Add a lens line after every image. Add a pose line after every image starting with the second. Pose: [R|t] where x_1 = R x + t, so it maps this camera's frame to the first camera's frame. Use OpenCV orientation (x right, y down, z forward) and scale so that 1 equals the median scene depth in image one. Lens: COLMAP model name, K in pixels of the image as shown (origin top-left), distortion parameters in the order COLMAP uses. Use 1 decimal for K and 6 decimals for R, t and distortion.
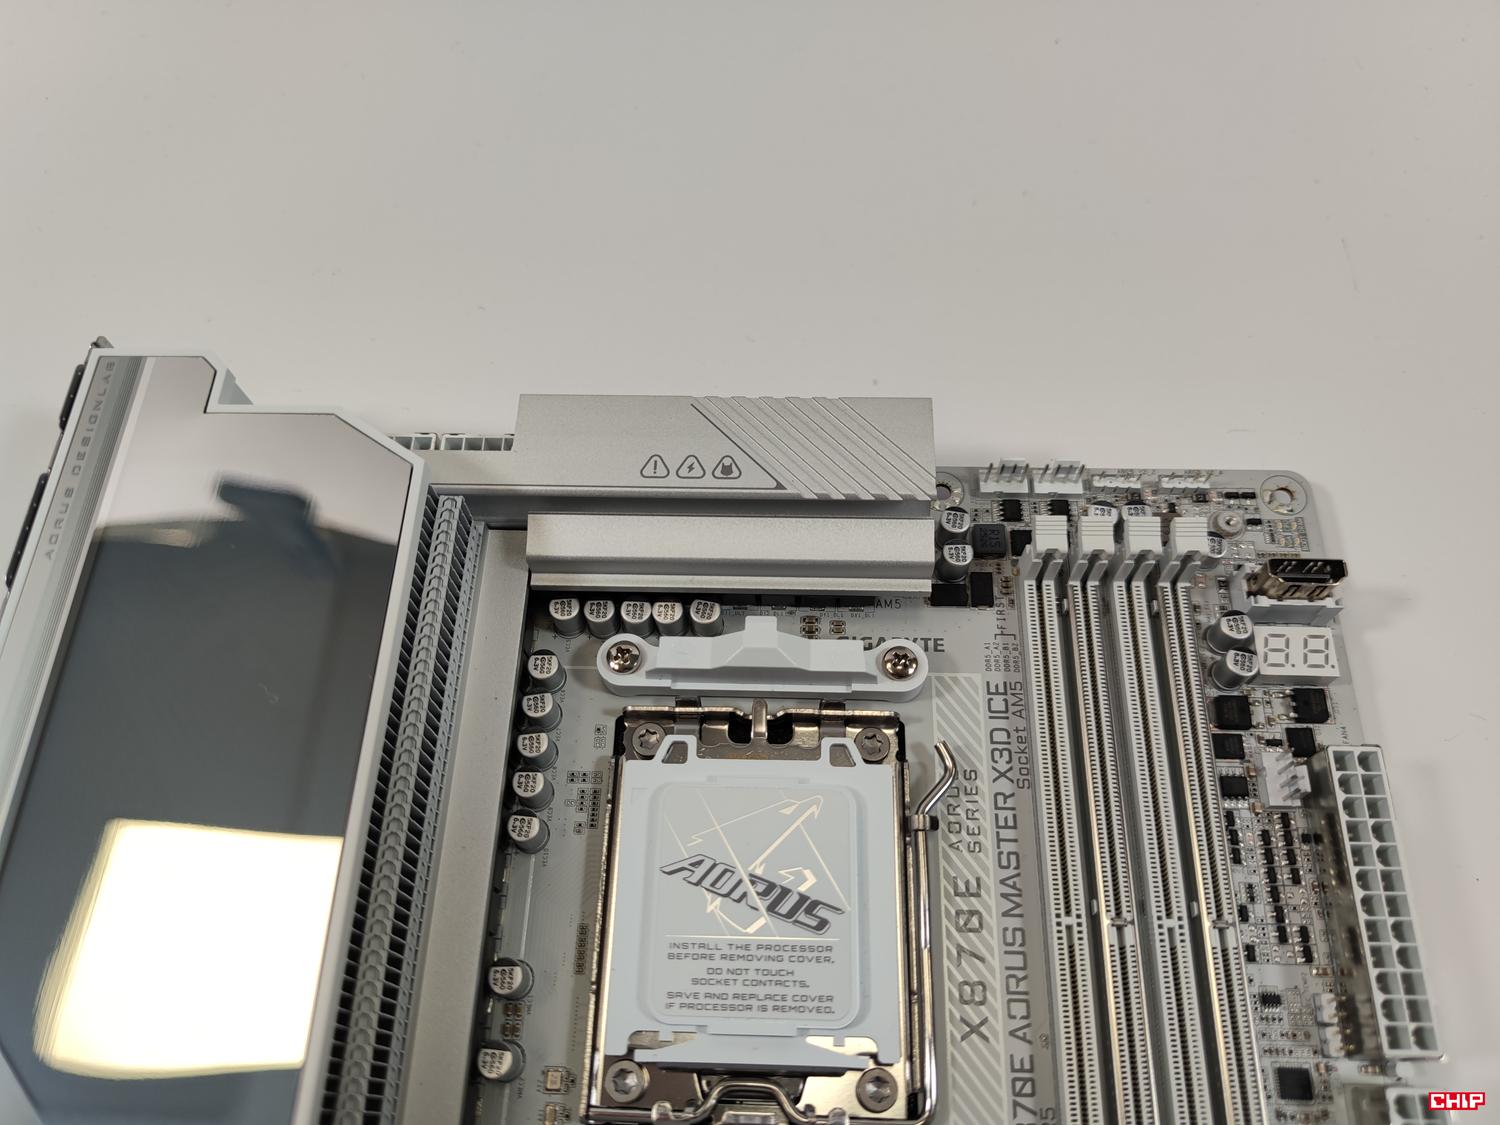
lens RADIAL K [[1117.3, 0, 750.0], [0, 1117.3, 562.5], [0, 0, 1]] dist [0.015421, -0.050083]
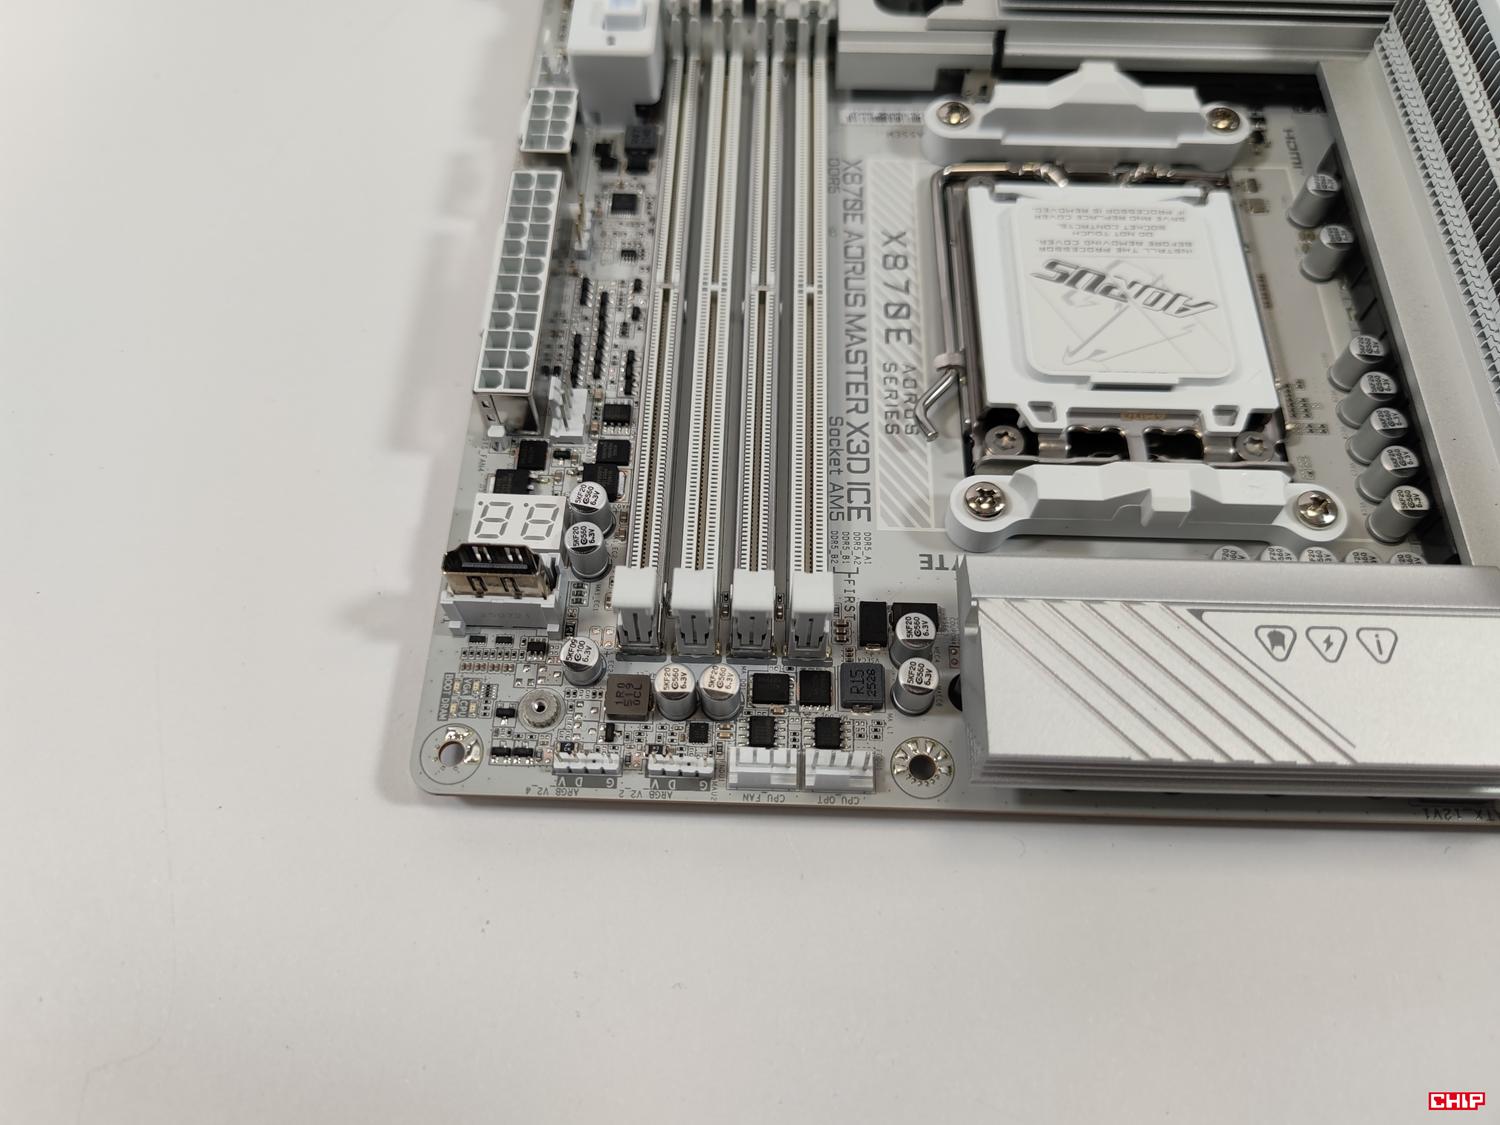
lens RADIAL K [[1137.5, 0, 736.2], [0, 1137.5, 562.3], [0, 0, 1]] dist [-0.004124, -0.069648]
pose [[-0.998968, 0.017513, 0.041912, 0.301979], [0.023142, -0.597745, 0.801352, -0.662518], [0.039087, 0.801495, 0.596723, 0.544786]]
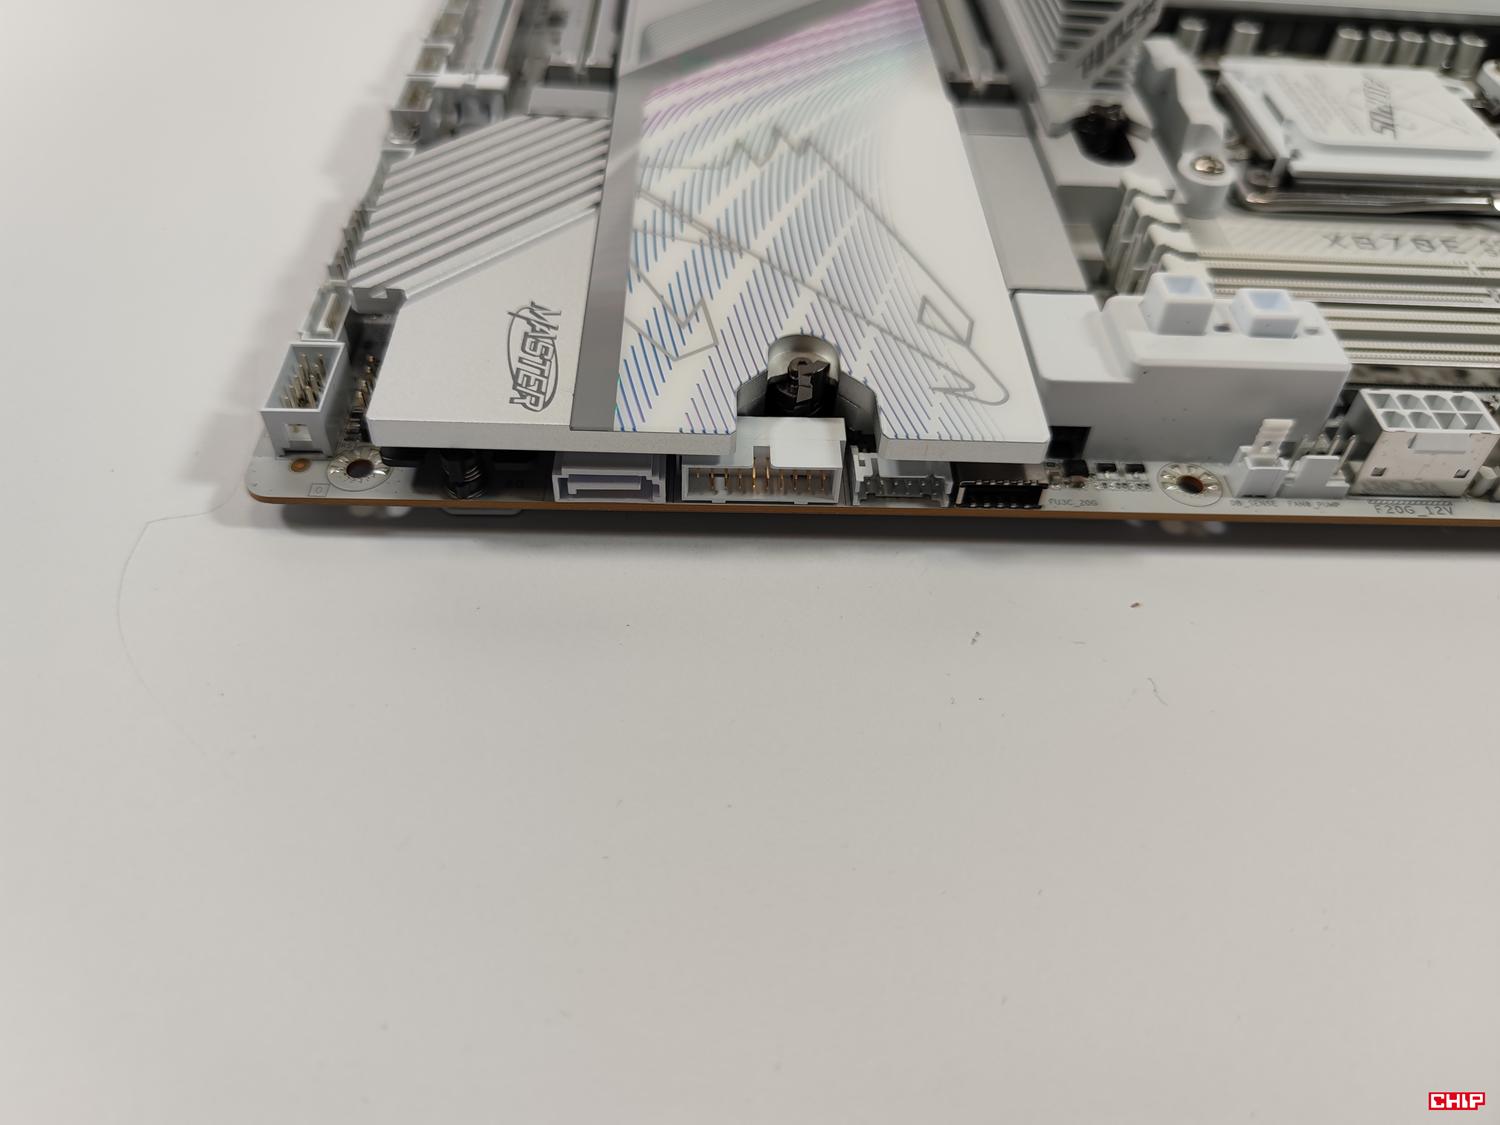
lens RADIAL K [[1086.3, 0, 735.3], [0, 1086.3, 560.3], [0, 0, 1]] dist [0.054512, -0.092716]
pose [[0.040718, 0.761449, -0.646945, 1.079007], [-0.919323, 0.282179, 0.274261, 0.725482], [0.391390, 0.583584, 0.711508, 0.158656]]
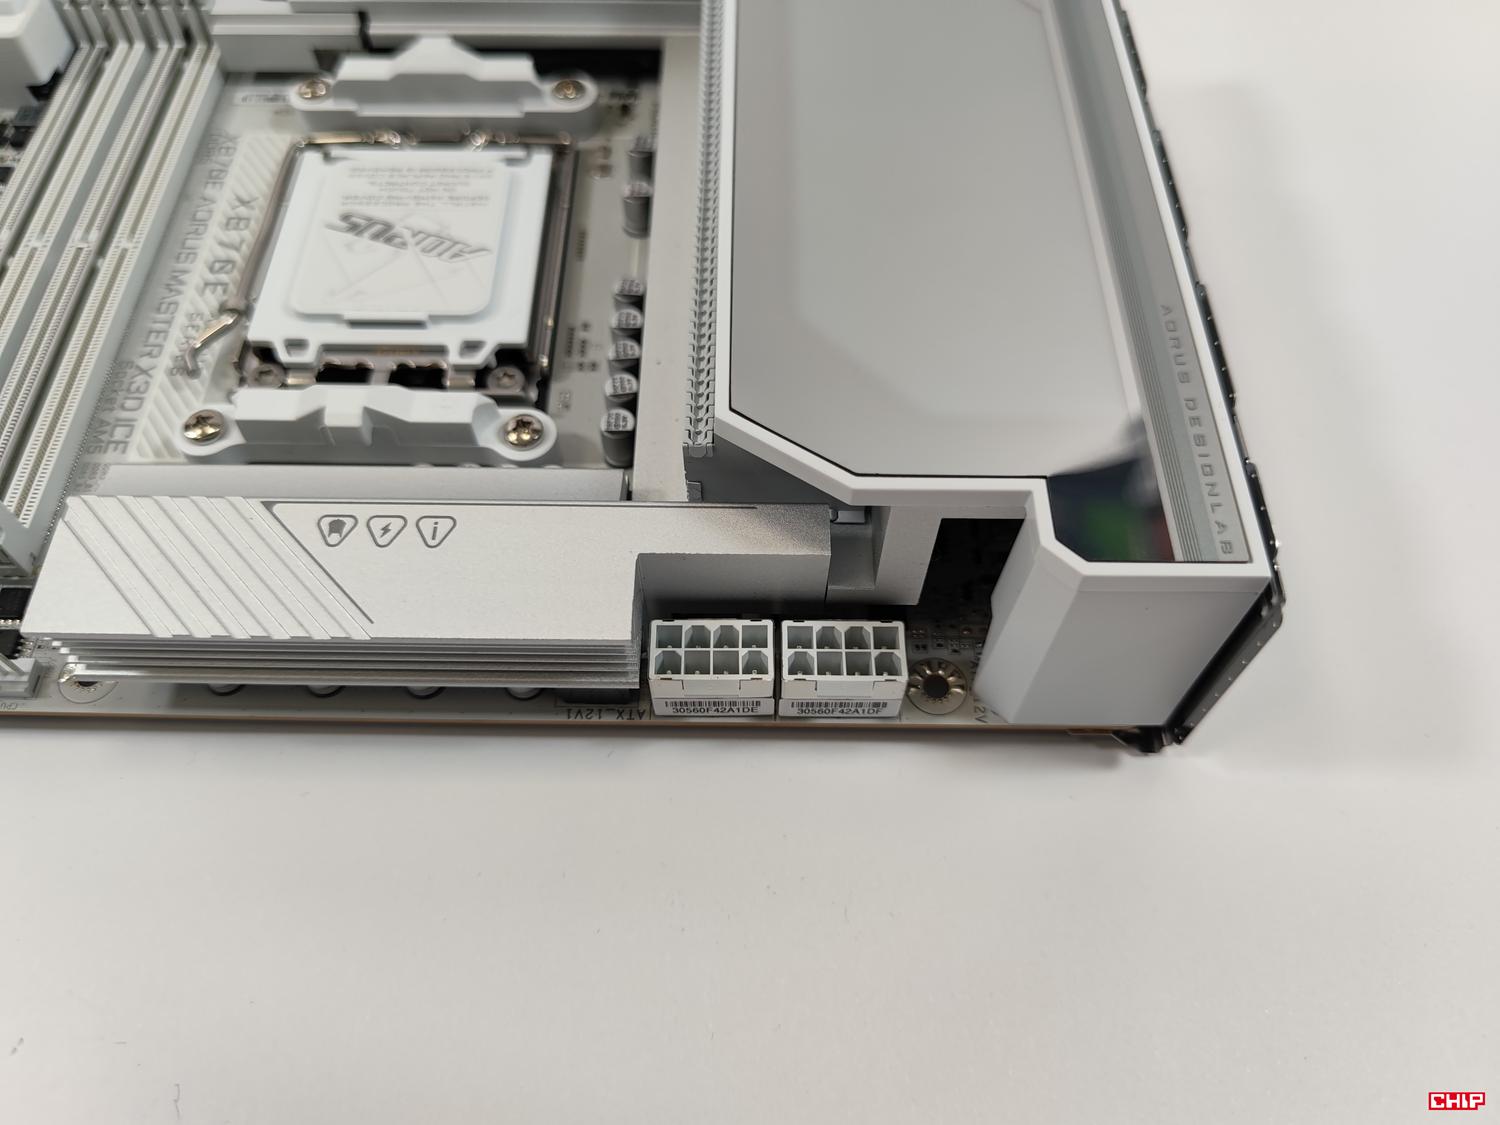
lens RADIAL K [[1120.3, 0, 745.0], [0, 1120.3, 570.0], [0, 0, 1]] dist [-0.001768, -0.043156]
pose [[-0.999498, 0.031504, 0.003472, -0.301663], [-0.014463, -0.550800, 0.834512, -0.742671], [0.028203, 0.834042, 0.550979, 0.656911]]
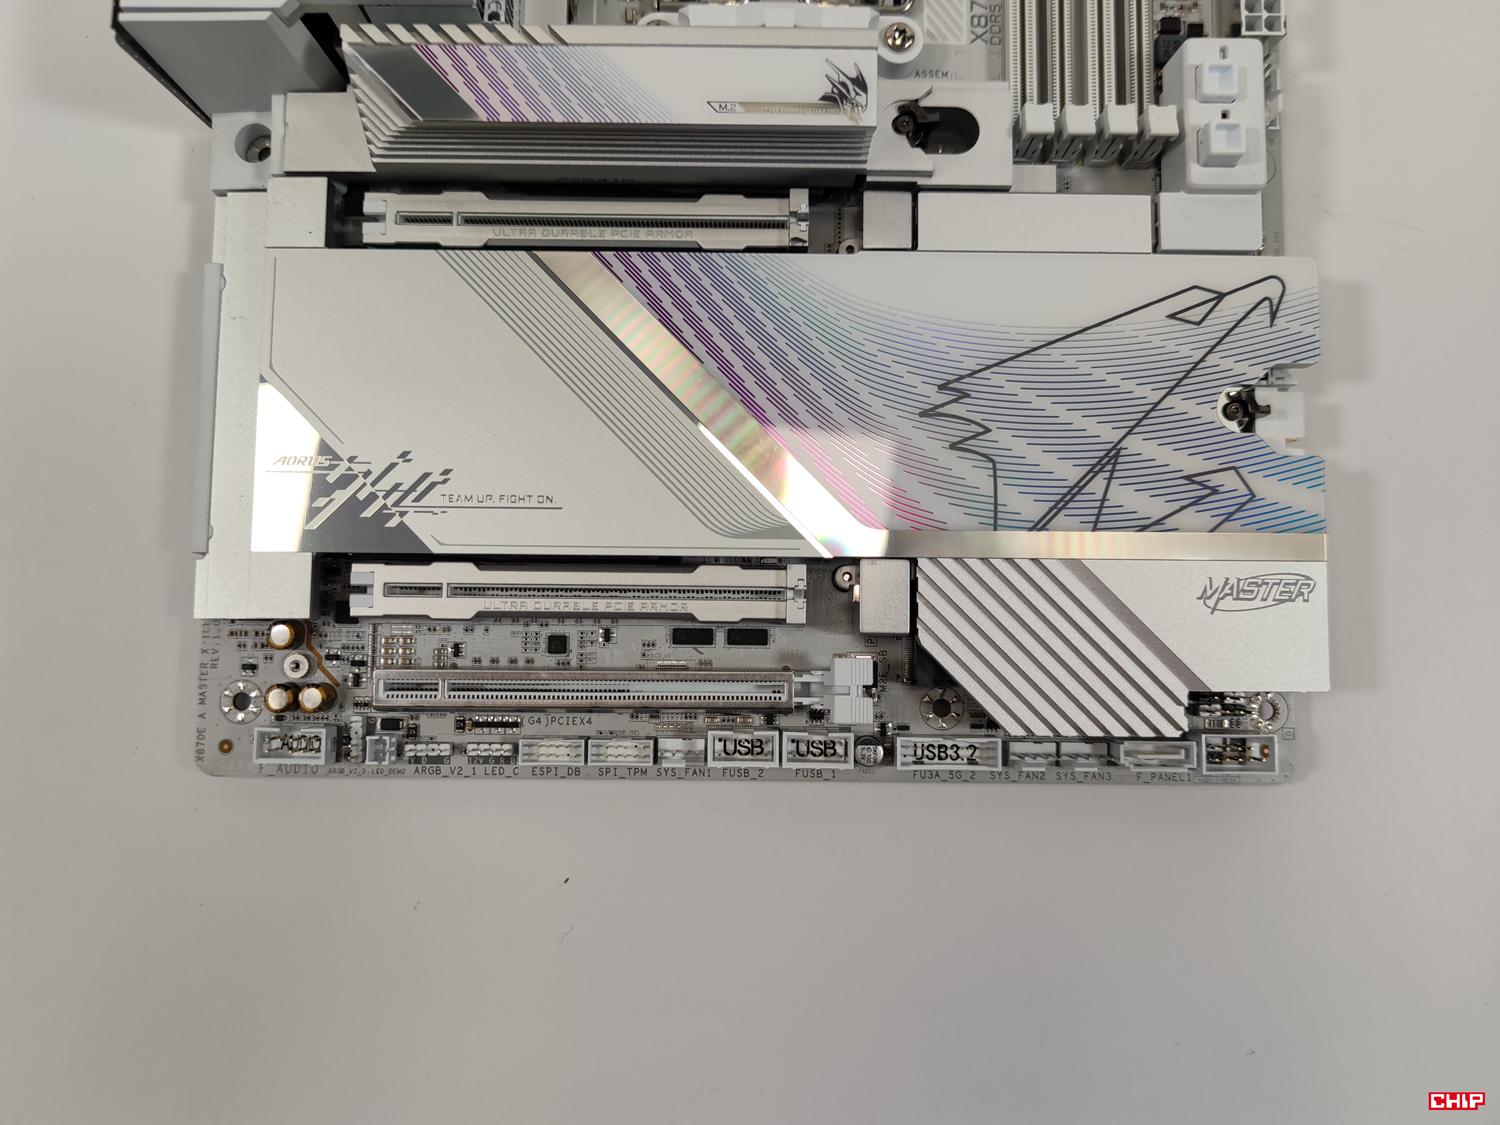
lens RADIAL K [[1117.3, 0, 750.0], [0, 1117.3, 562.5], [0, 0, 1]] dist [0.015421, -0.050083]
pose [[0.999276, -0.019565, 0.032615, -0.084884], [0.006088, 0.928771, 0.370605, 0.567422], [-0.037543, -0.370138, 0.928218, -0.472396]]
